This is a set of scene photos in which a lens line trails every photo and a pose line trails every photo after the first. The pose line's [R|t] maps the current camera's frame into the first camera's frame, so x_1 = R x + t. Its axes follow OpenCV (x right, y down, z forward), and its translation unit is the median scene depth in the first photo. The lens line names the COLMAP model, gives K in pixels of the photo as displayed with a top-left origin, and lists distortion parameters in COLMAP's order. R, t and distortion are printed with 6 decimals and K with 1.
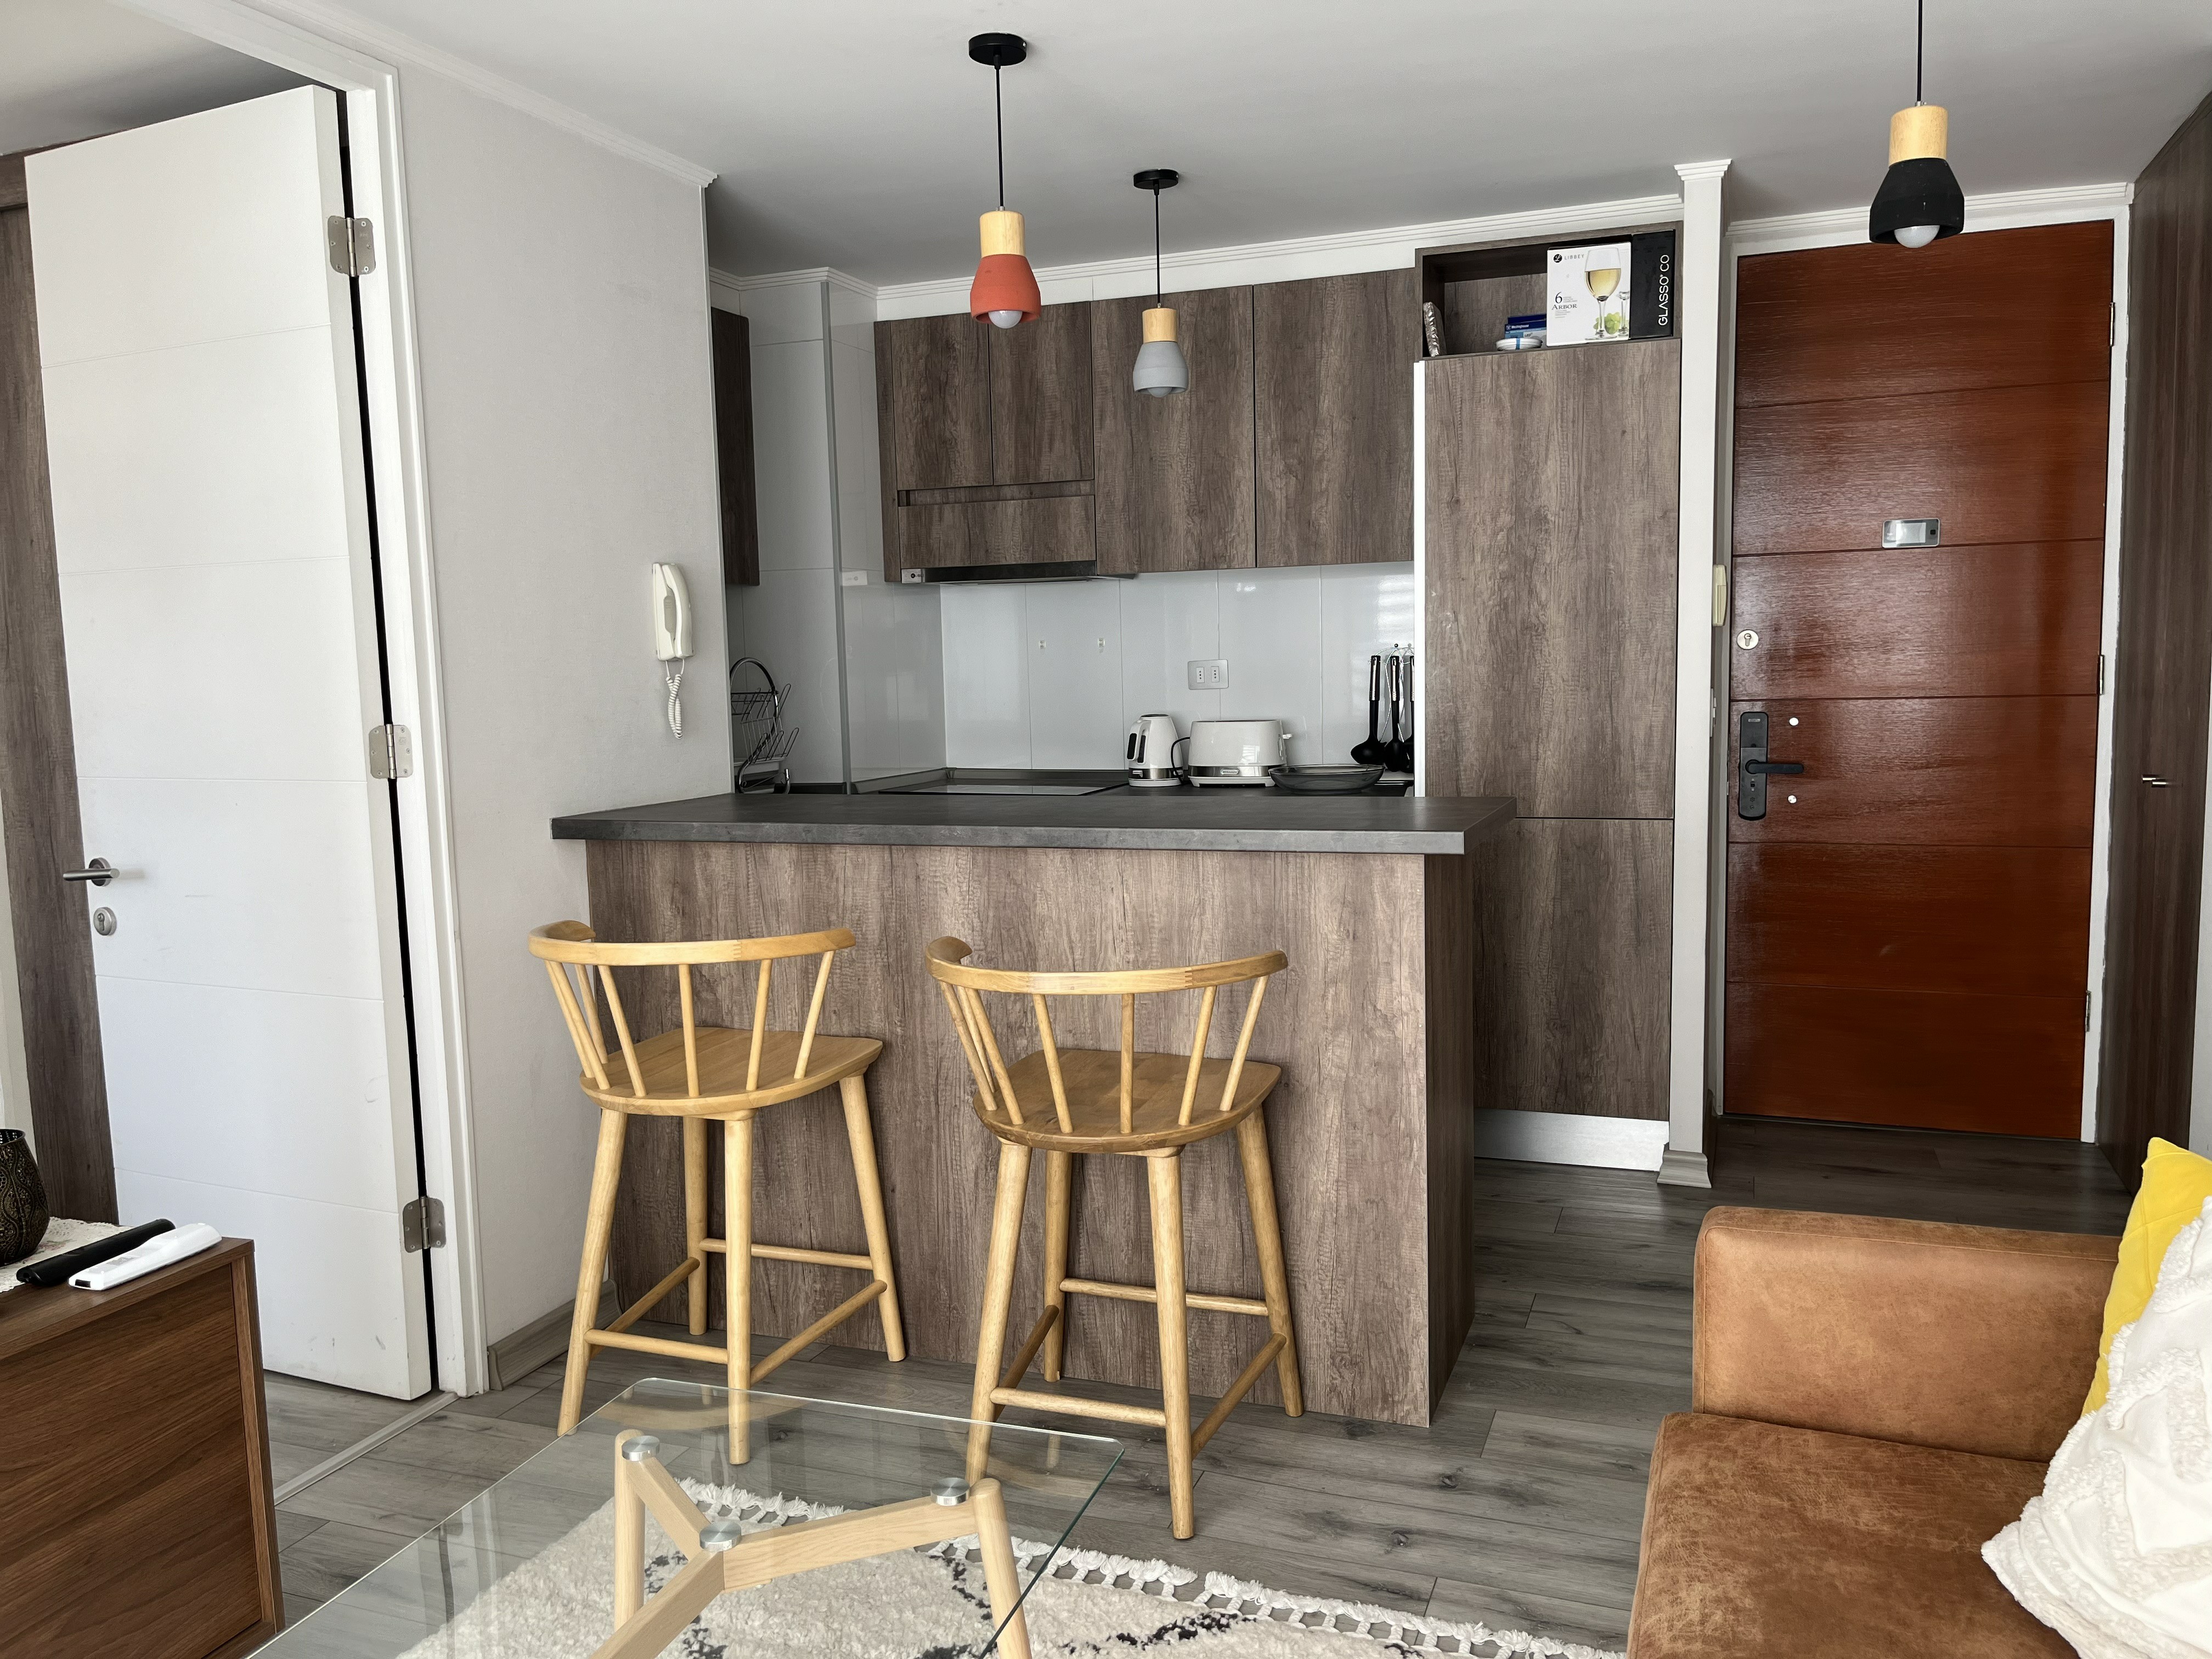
lens RADIAL K [[1686.7, 0, 1113.1], [0, 1686.7, 843.0], [0, 0, 1]] dist [0.065819, -0.082281]
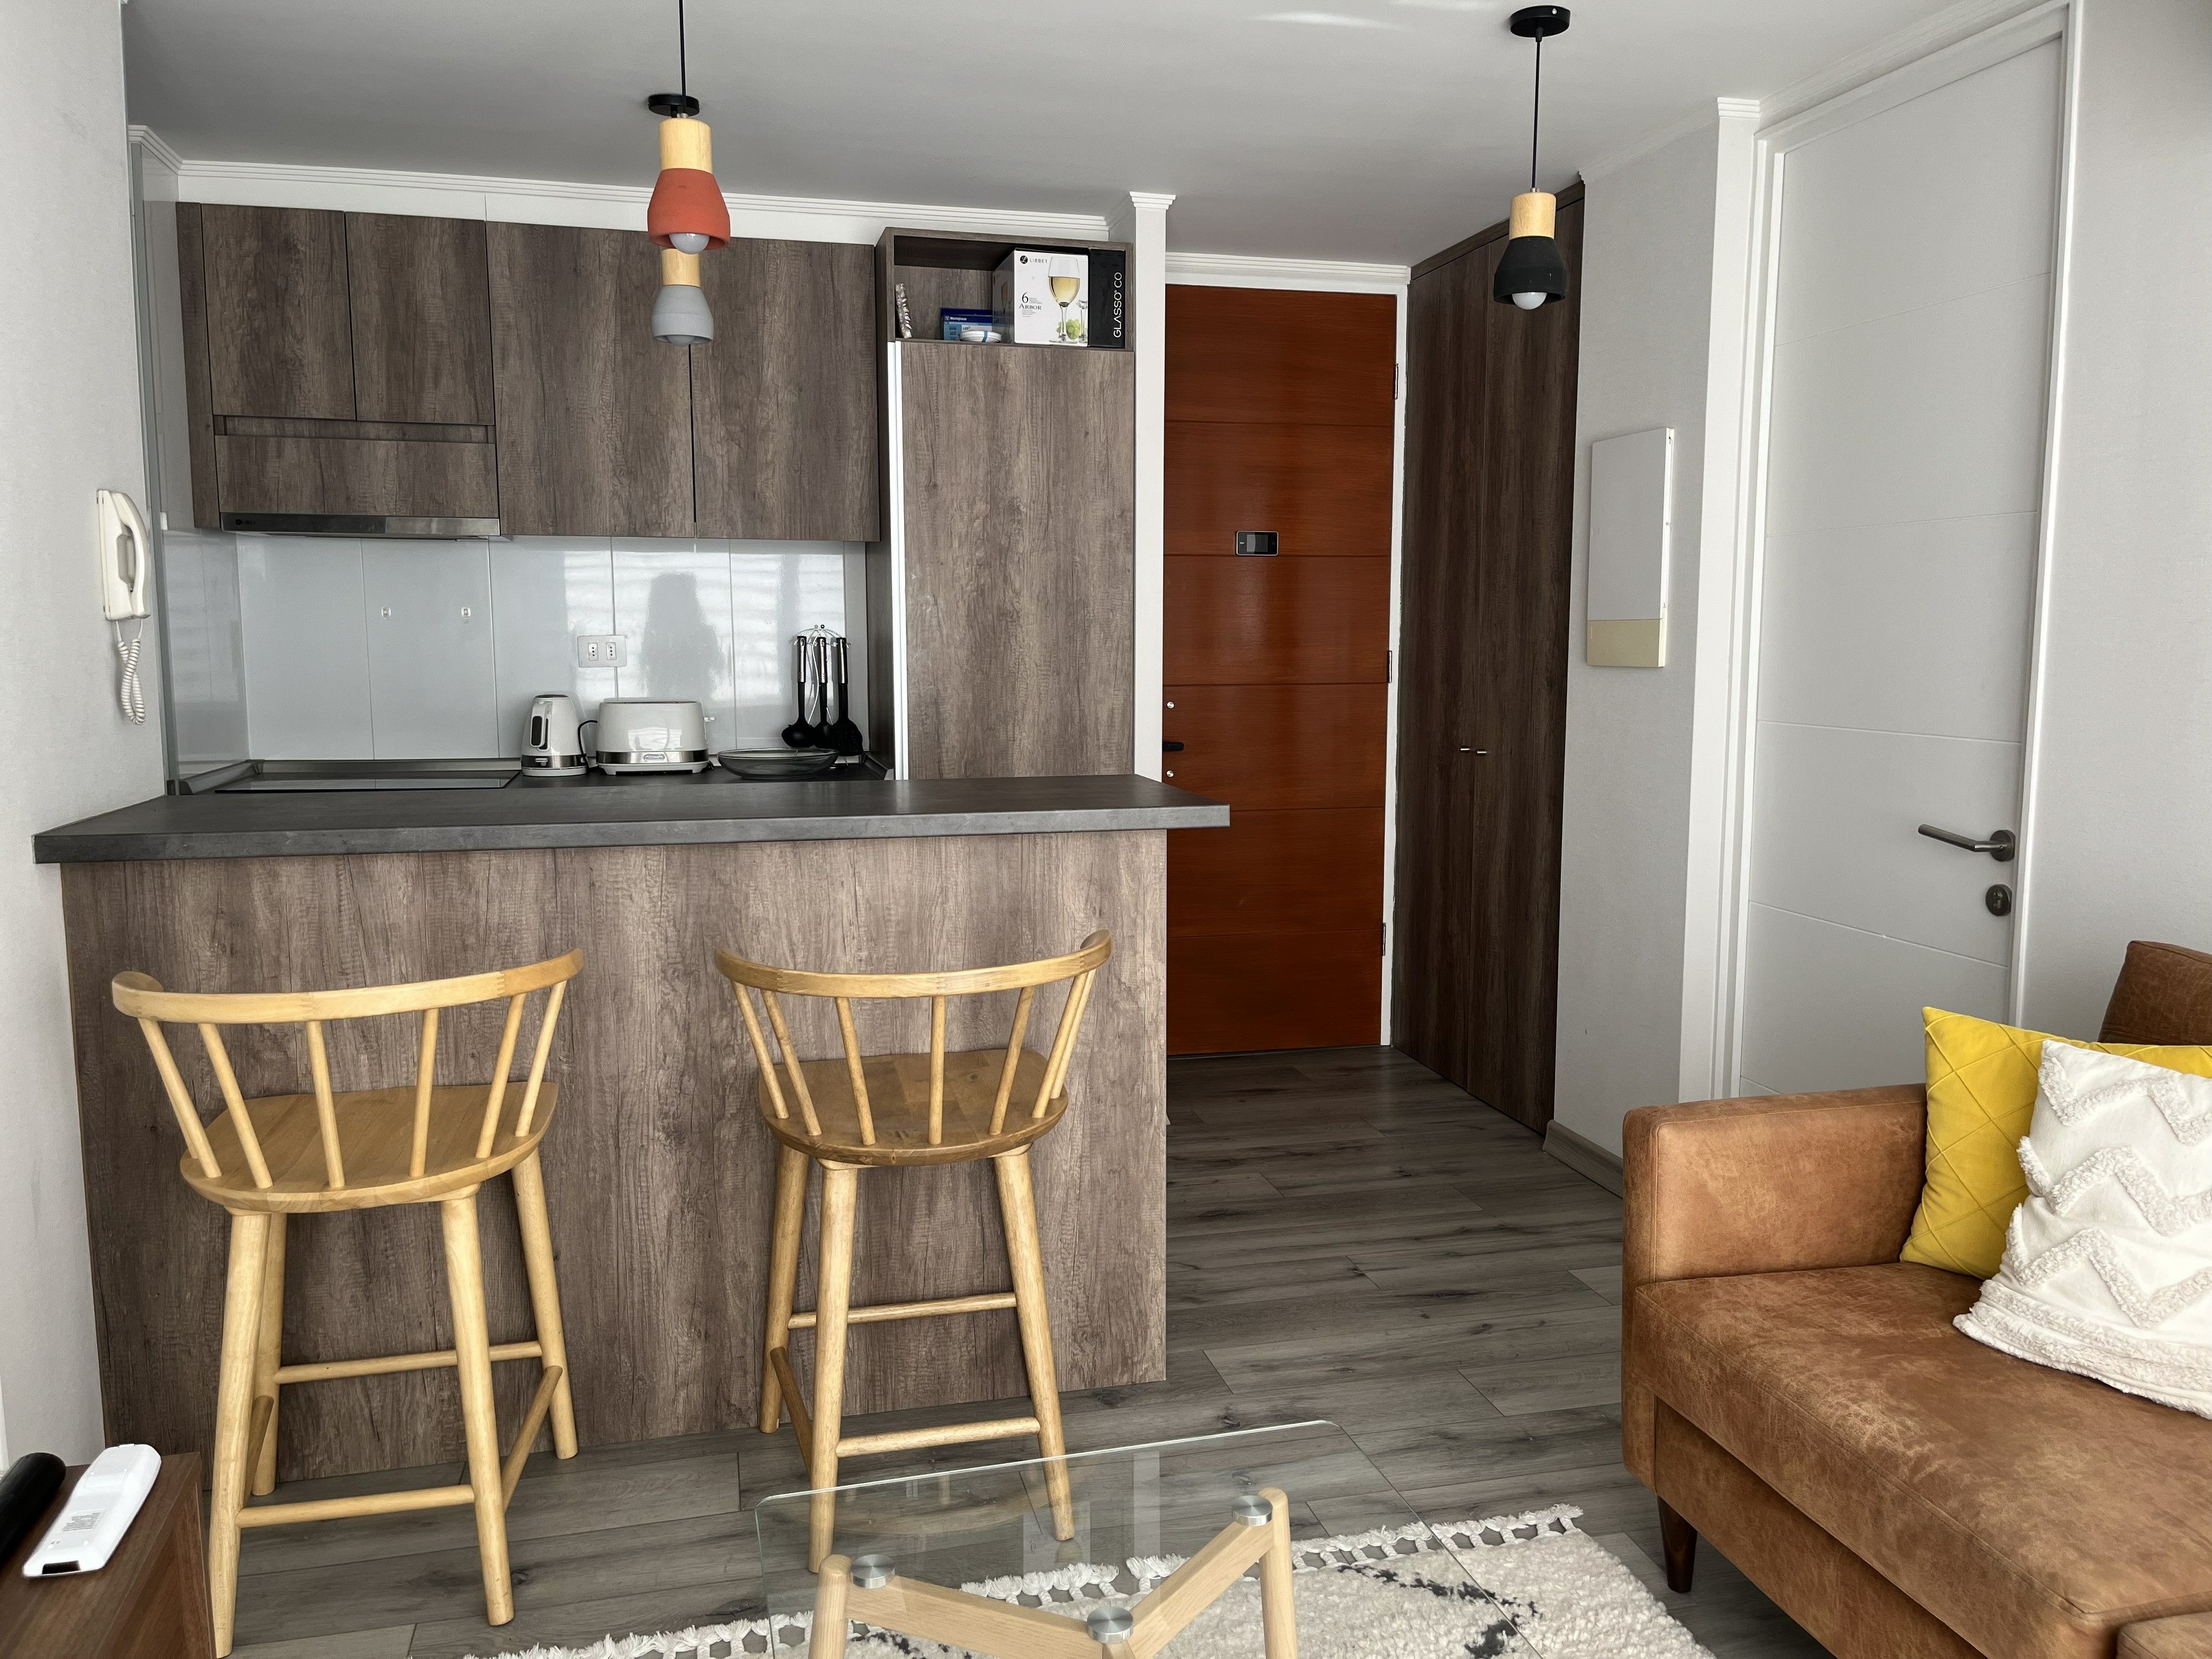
lens RADIAL K [[1686.7, 0, 1121.4], [0, 1686.7, 835.8], [0, 0, 1]] dist [0.065819, -0.082281]
pose [[0.820871, -0.044610, 0.569368, -0.295729], [0.042901, 0.998944, 0.016416, -0.005127], [-0.569499, 0.010951, 0.821919, 0.112673]]
